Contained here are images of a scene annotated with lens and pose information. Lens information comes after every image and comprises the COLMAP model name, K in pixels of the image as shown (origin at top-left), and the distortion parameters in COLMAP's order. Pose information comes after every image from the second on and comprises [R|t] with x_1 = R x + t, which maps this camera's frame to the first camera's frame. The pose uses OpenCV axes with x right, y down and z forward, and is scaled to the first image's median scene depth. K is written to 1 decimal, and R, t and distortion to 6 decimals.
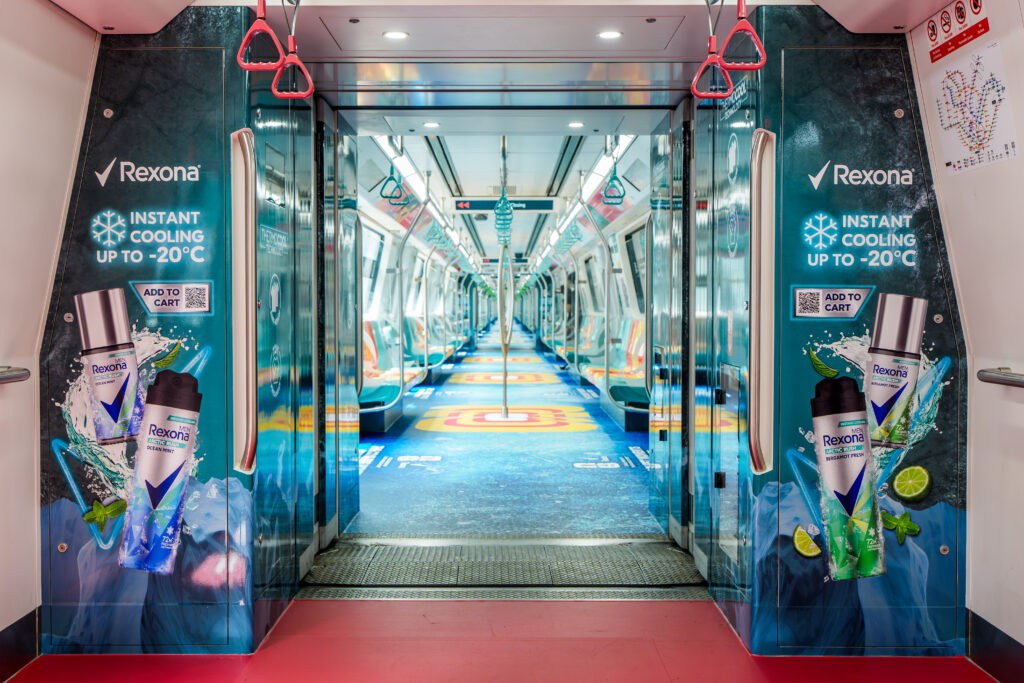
lens RADIAL K [[1086.7, 0, 507.2], [0, 1086.7, 338.2], [0, 0, 1]] dist [0.001035, 0.000000]
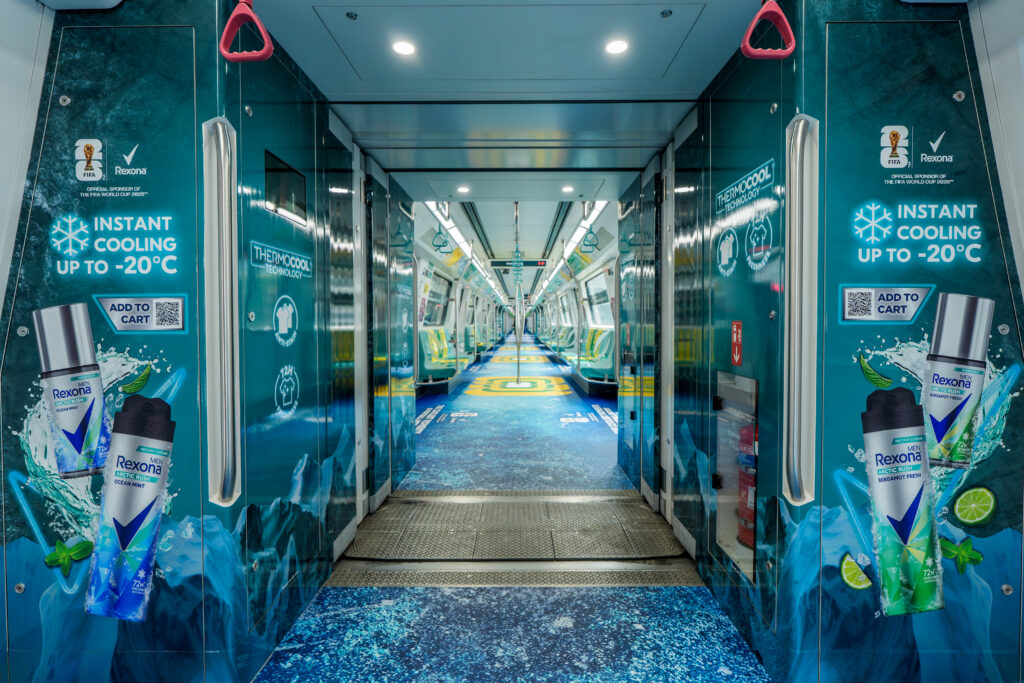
lens RADIAL K [[472.6, 0, 512.9], [0, 472.6, 332.1], [0, 0, 1]] dist [-0.006816, 0.001917]
pose [[0.999896, -0.003320, -0.014013, 0.001064], [0.003140, 0.999912, -0.012881, -0.005724], [0.014055, 0.012836, 0.999819, 0.612073]]
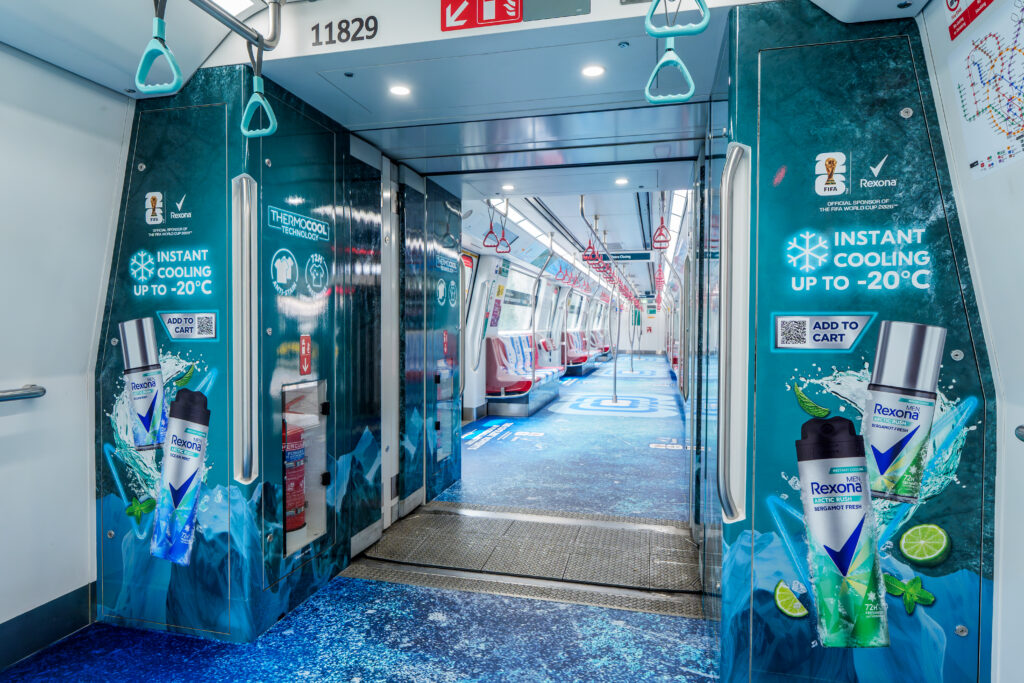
lens RADIAL K [[617.8, 0, 505.6], [0, 617.8, 333.8], [0, 0, 1]] dist [-0.004420, -0.002800]
pose [[0.966941, 0.004793, -0.254955, 0.178382], [-0.007777, 0.999913, -0.010699, -0.023723], [0.254882, 0.012328, 0.966894, 0.451226]]
